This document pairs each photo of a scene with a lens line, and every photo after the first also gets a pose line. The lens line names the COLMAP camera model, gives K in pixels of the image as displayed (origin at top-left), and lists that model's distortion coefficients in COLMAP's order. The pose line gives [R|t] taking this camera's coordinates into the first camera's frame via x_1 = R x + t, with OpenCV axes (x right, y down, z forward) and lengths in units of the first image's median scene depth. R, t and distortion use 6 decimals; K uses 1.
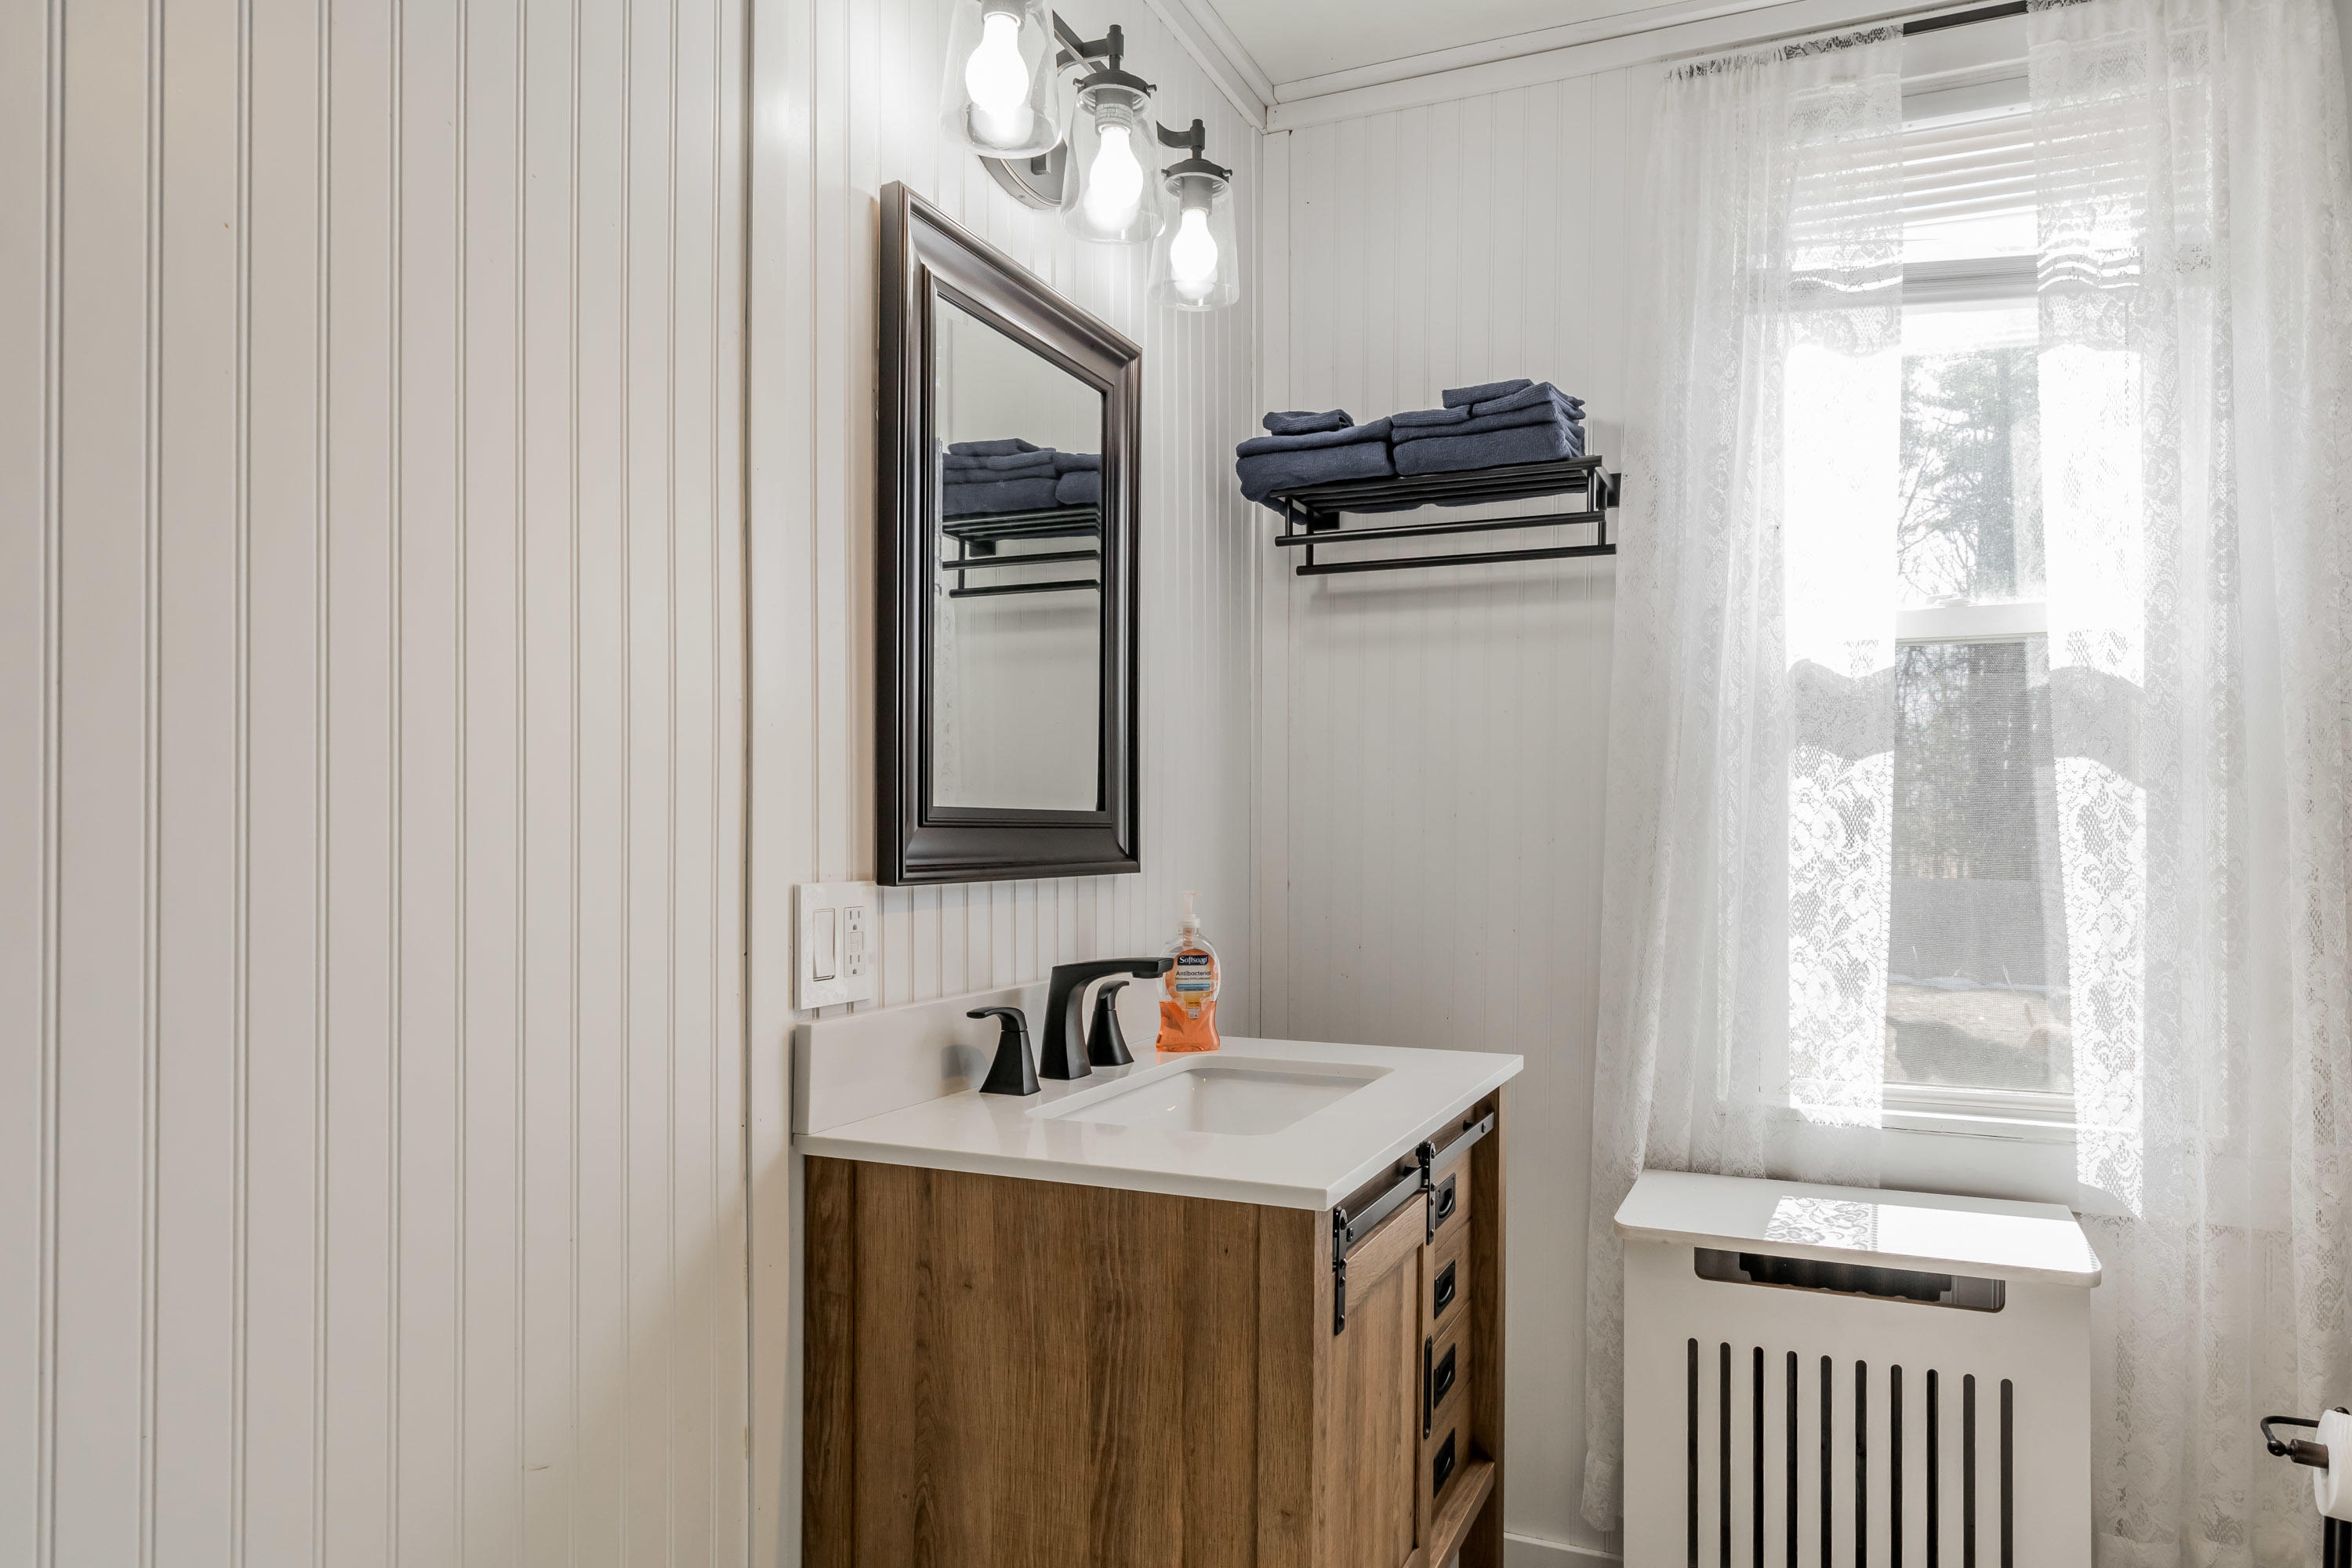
lens RADIAL K [[1522.5, 0, 1181.3], [0, 1522.5, 808.1], [0, 0, 1]] dist [-0.002495, 0.000888]
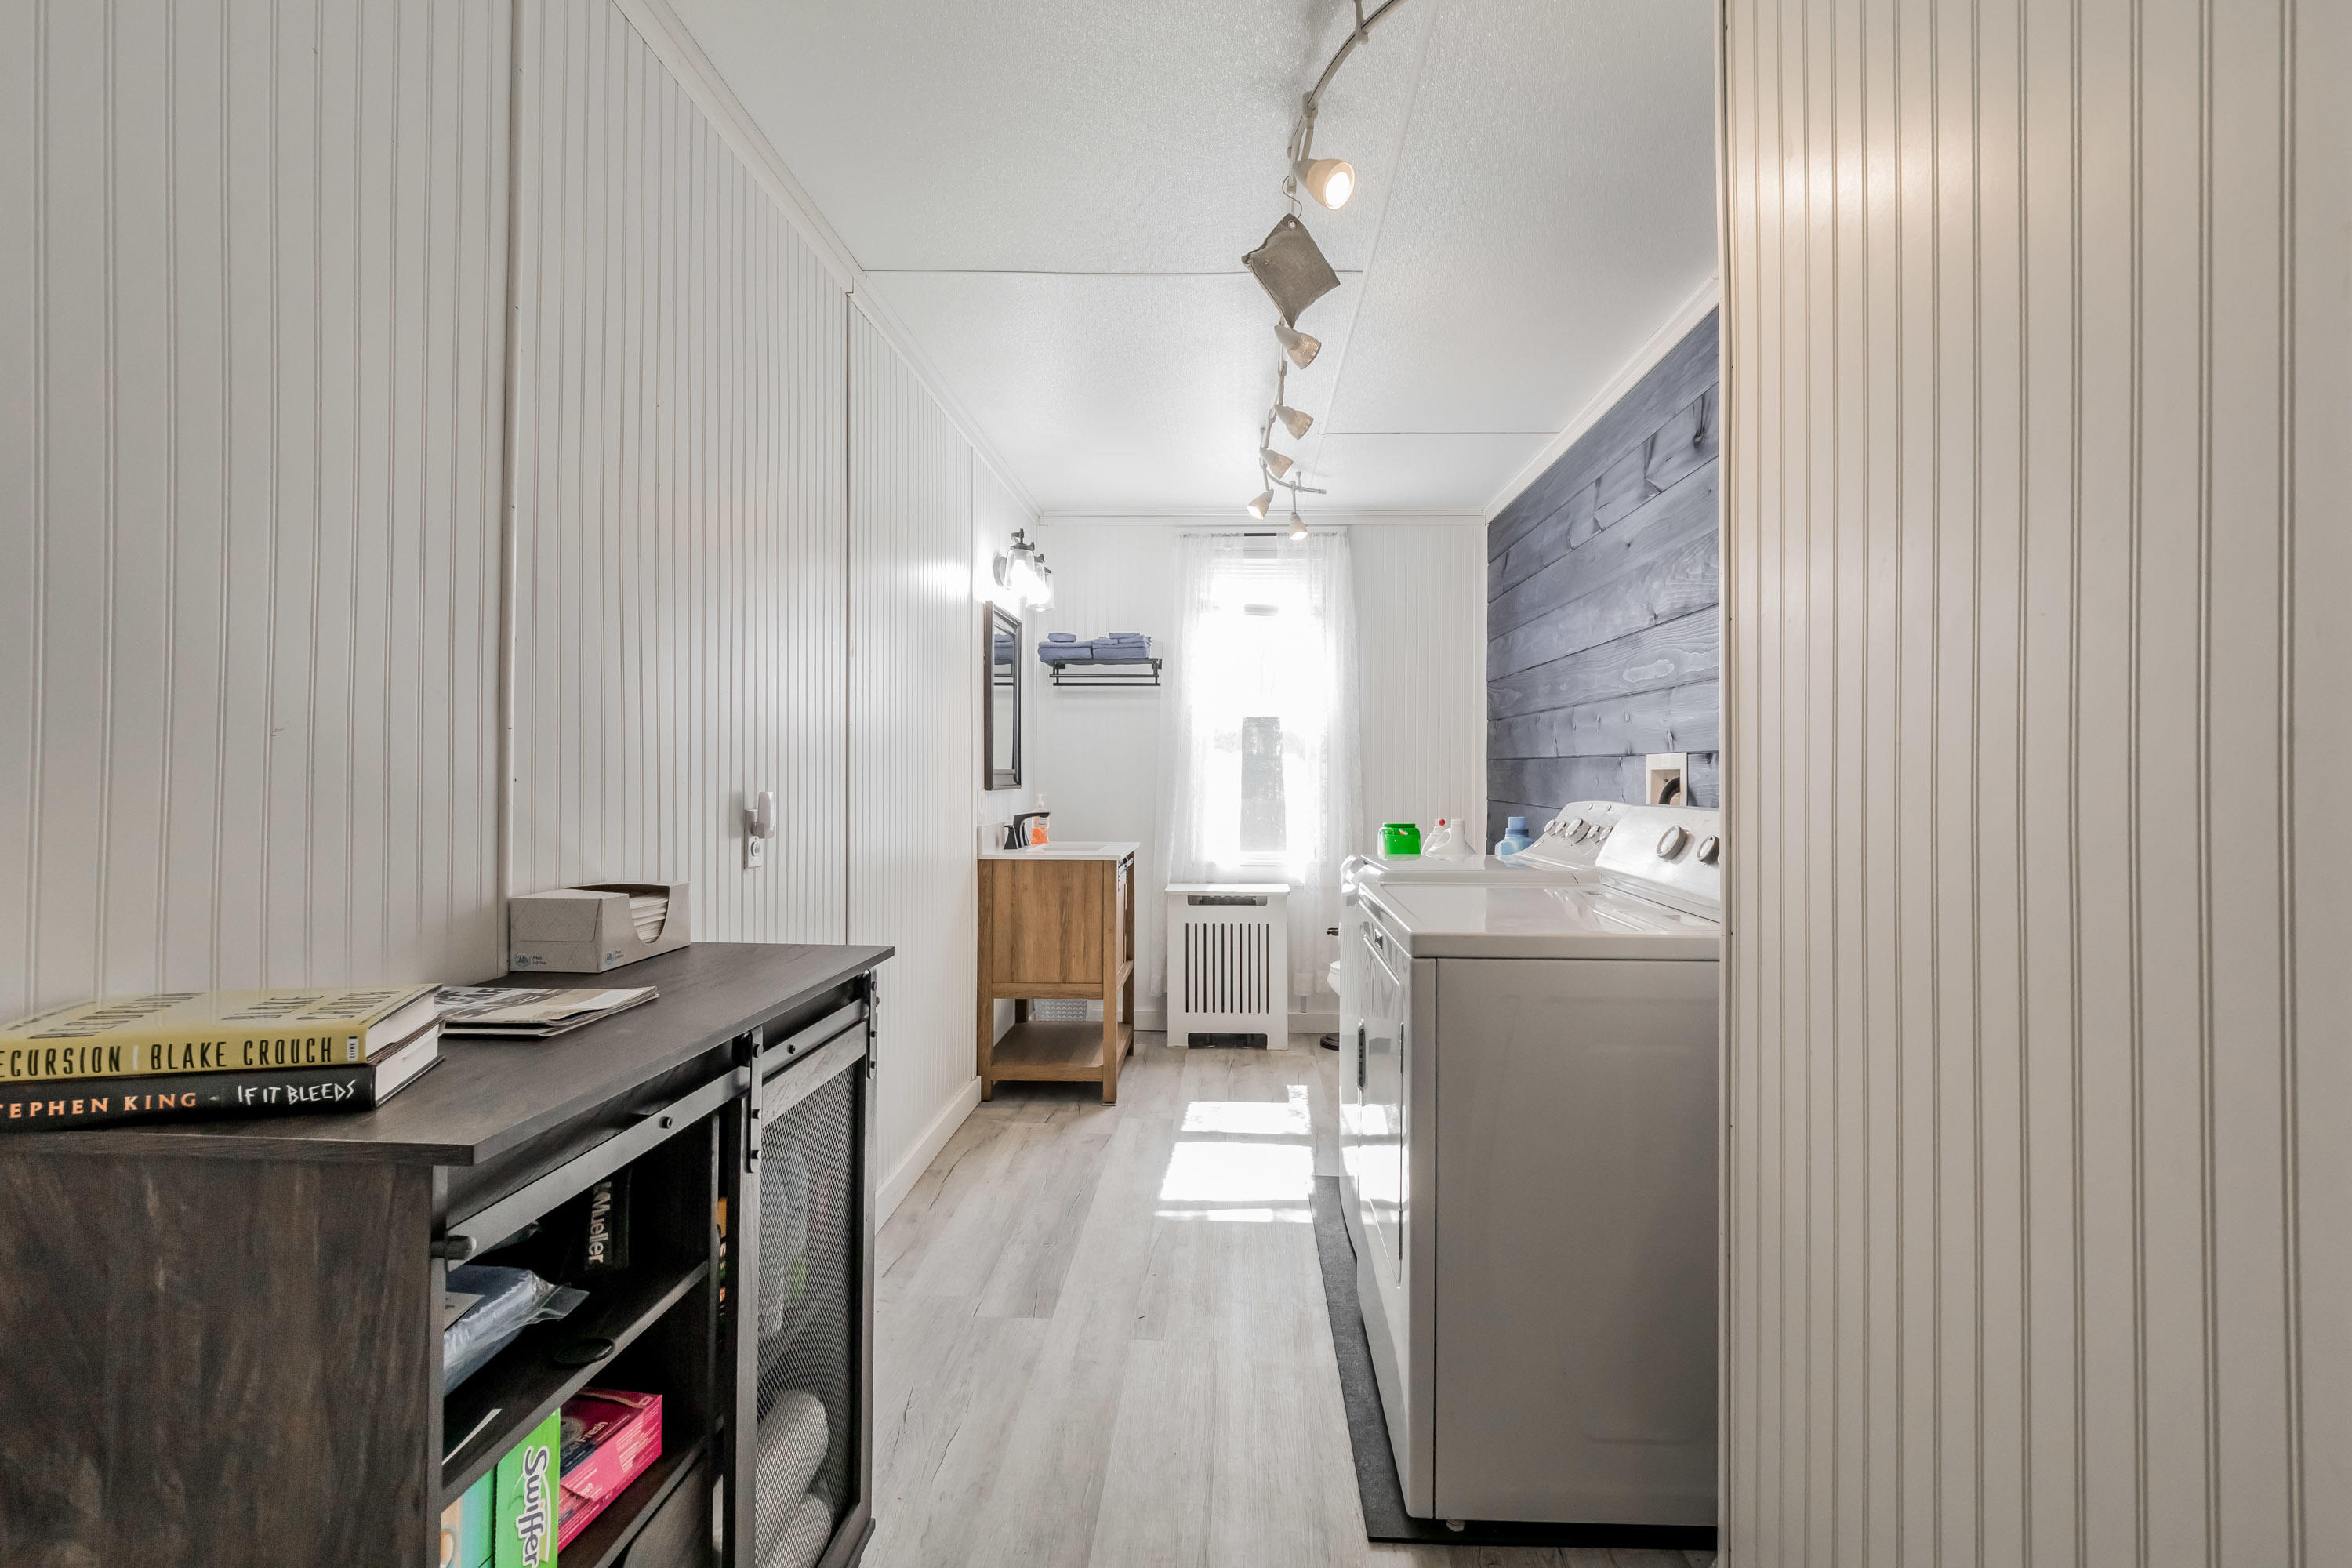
lens RADIAL K [[1113.3, 0, 1178.9], [0, 1113.3, 766.5], [0, 0, 1]] dist [0.001972, 0.000919]
pose [[0.935034, -0.001506, 0.354555, -0.554410], [-0.001372, 0.999968, 0.007864, -0.022598], [-0.354556, -0.007839, 0.935002, -1.301717]]
